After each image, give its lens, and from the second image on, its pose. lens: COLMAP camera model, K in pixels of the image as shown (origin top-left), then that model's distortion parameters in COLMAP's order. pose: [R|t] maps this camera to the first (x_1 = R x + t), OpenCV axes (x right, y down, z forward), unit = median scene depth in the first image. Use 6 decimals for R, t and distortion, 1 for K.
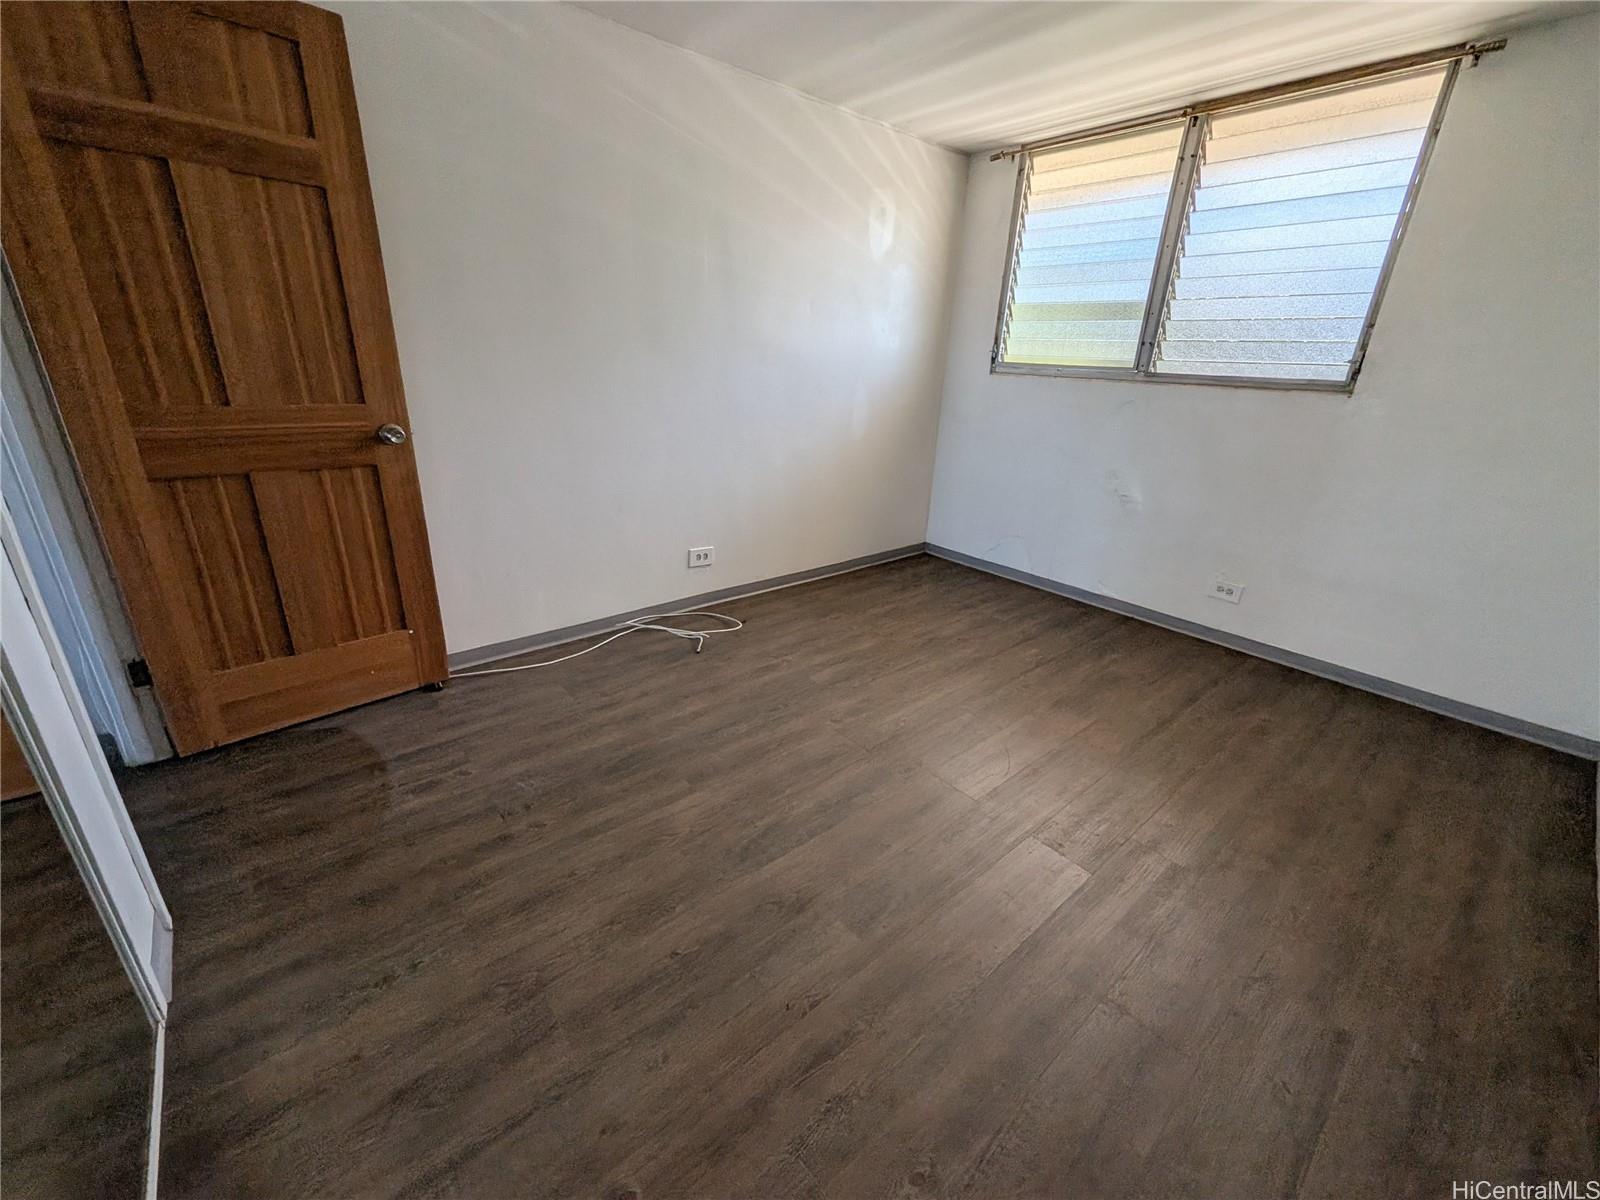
lens RADIAL K [[640.6, 0, 803.7], [0, 640.6, 595.8], [0, 0, 1]] dist [0.004164, -0.000038]
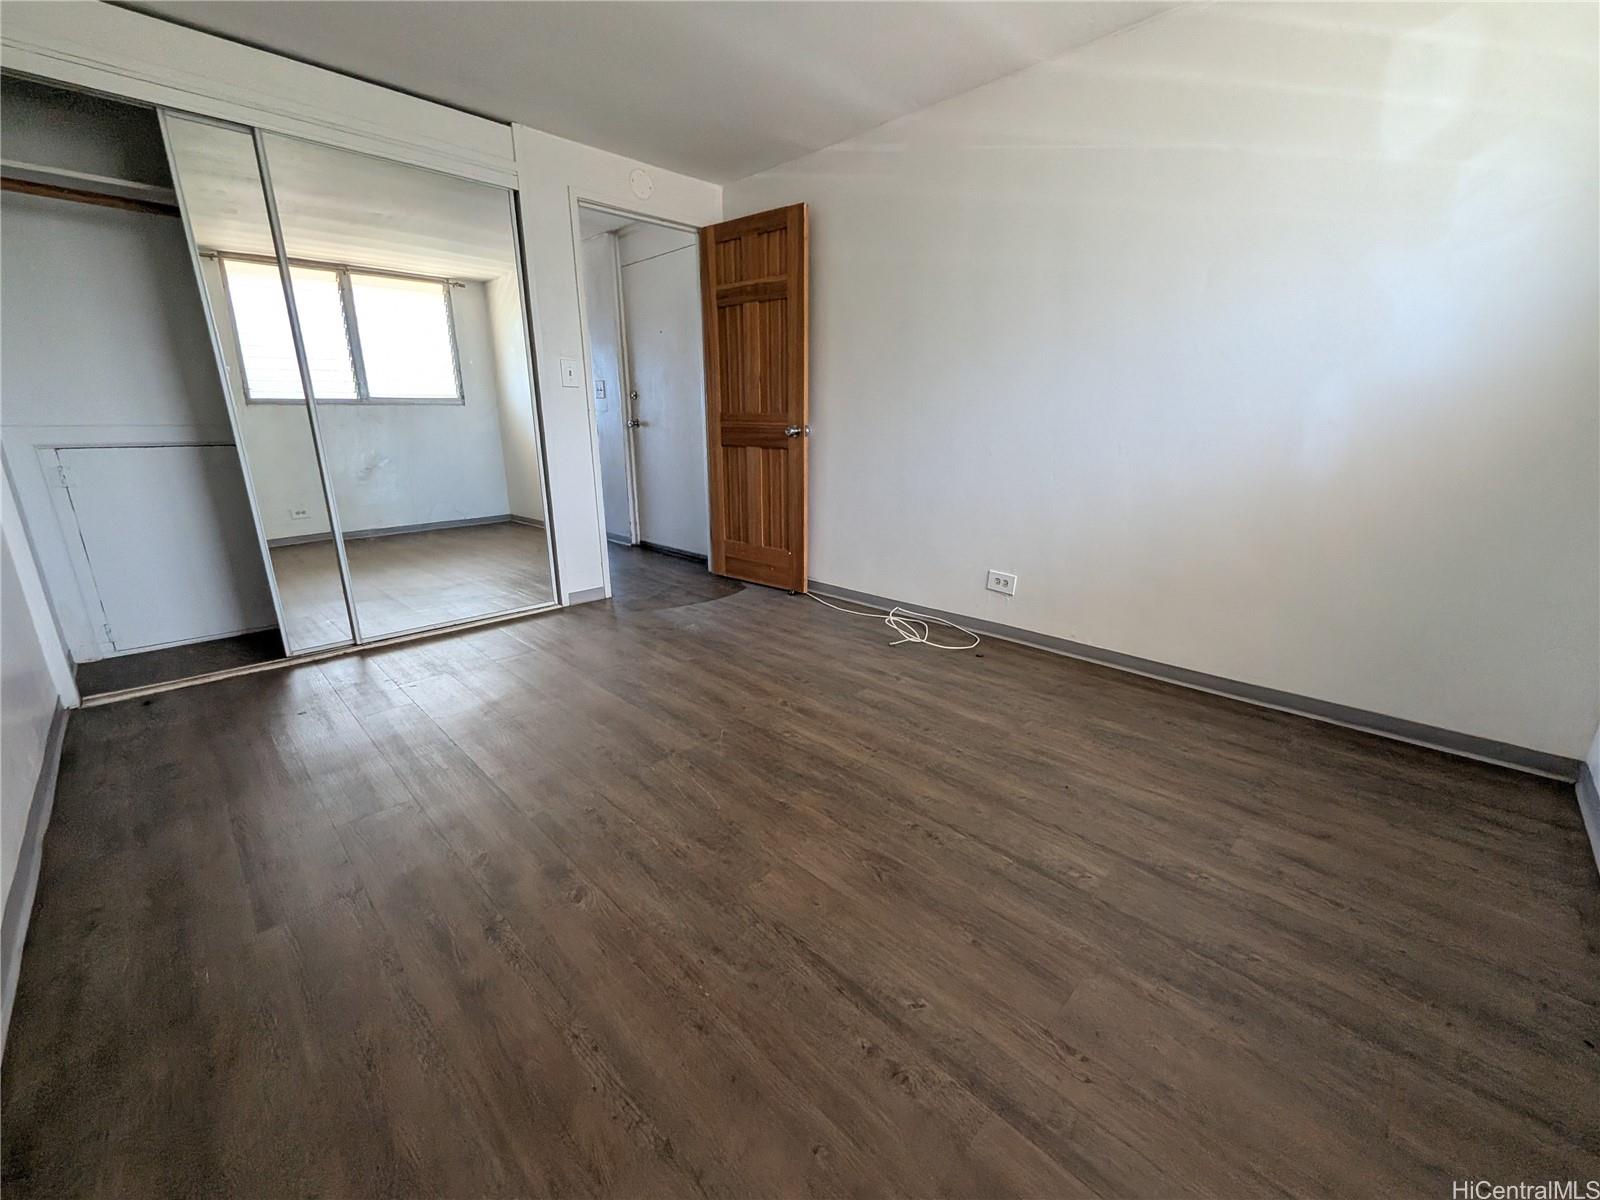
lens RADIAL K [[640.6, 0, 806.1], [0, 640.6, 597.1], [0, 0, 1]] dist [0.004164, -0.000038]
pose [[0.081770, 0.226404, -0.970595, 0.771185], [-0.349583, 0.918499, 0.184801, -0.121196], [0.933330, 0.324193, 0.154253, 0.638724]]
